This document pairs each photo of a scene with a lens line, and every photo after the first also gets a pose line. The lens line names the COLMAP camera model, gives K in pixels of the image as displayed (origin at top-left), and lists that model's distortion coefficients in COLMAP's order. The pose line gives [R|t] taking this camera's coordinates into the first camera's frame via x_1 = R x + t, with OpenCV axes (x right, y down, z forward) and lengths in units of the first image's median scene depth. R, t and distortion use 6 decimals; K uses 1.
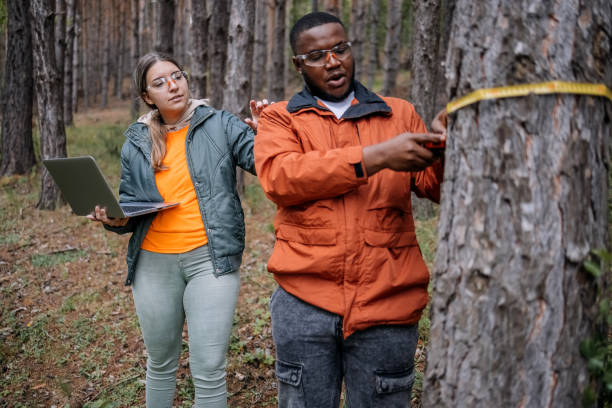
lens RADIAL K [[611.3, 0, 306.0], [0, 611.3, 204.0], [0, 0, 1]] dist [0.013249, 0.026935]
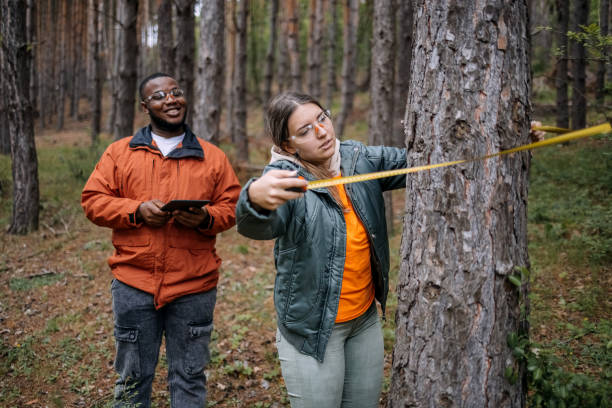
lens RADIAL K [[611.3, 0, 306.0], [0, 611.3, 204.0], [0, 0, 1]] dist [0.013249, 0.026935]
pose [[0.997658, -0.009727, 0.067698, -0.073762], [0.011875, 0.999436, -0.031398, -0.021496], [-0.067354, 0.032129, 0.997212, -0.291040]]
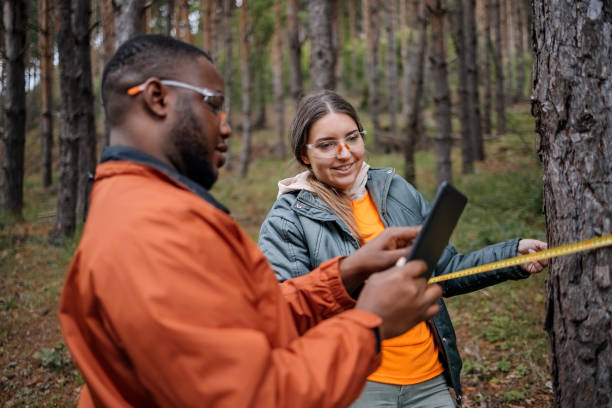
lens RADIAL K [[616.9, 0, 306.0], [0, 616.9, 204.0], [0, 0, 1]] dist [0.006530, 0.014880]
pose [[0.969431, -0.050994, 0.240005, -0.401486], [0.074411, 0.993200, -0.089532, -0.006945], [-0.233808, 0.104654, 0.966634, 0.195510]]
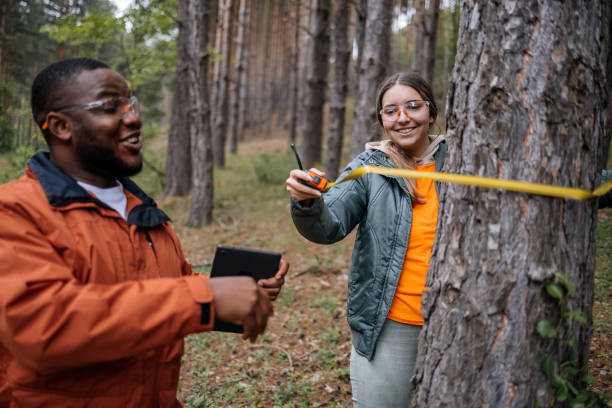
lens RADIAL K [[611.3, 0, 306.0], [0, 611.3, 204.0], [0, 0, 1]] dist [0.013249, 0.026935]
pose [[0.966469, 0.027798, -0.255273, 0.296848], [-0.039702, 0.998345, -0.041598, 0.020341], [0.253694, 0.050338, 0.965974, -0.120900]]
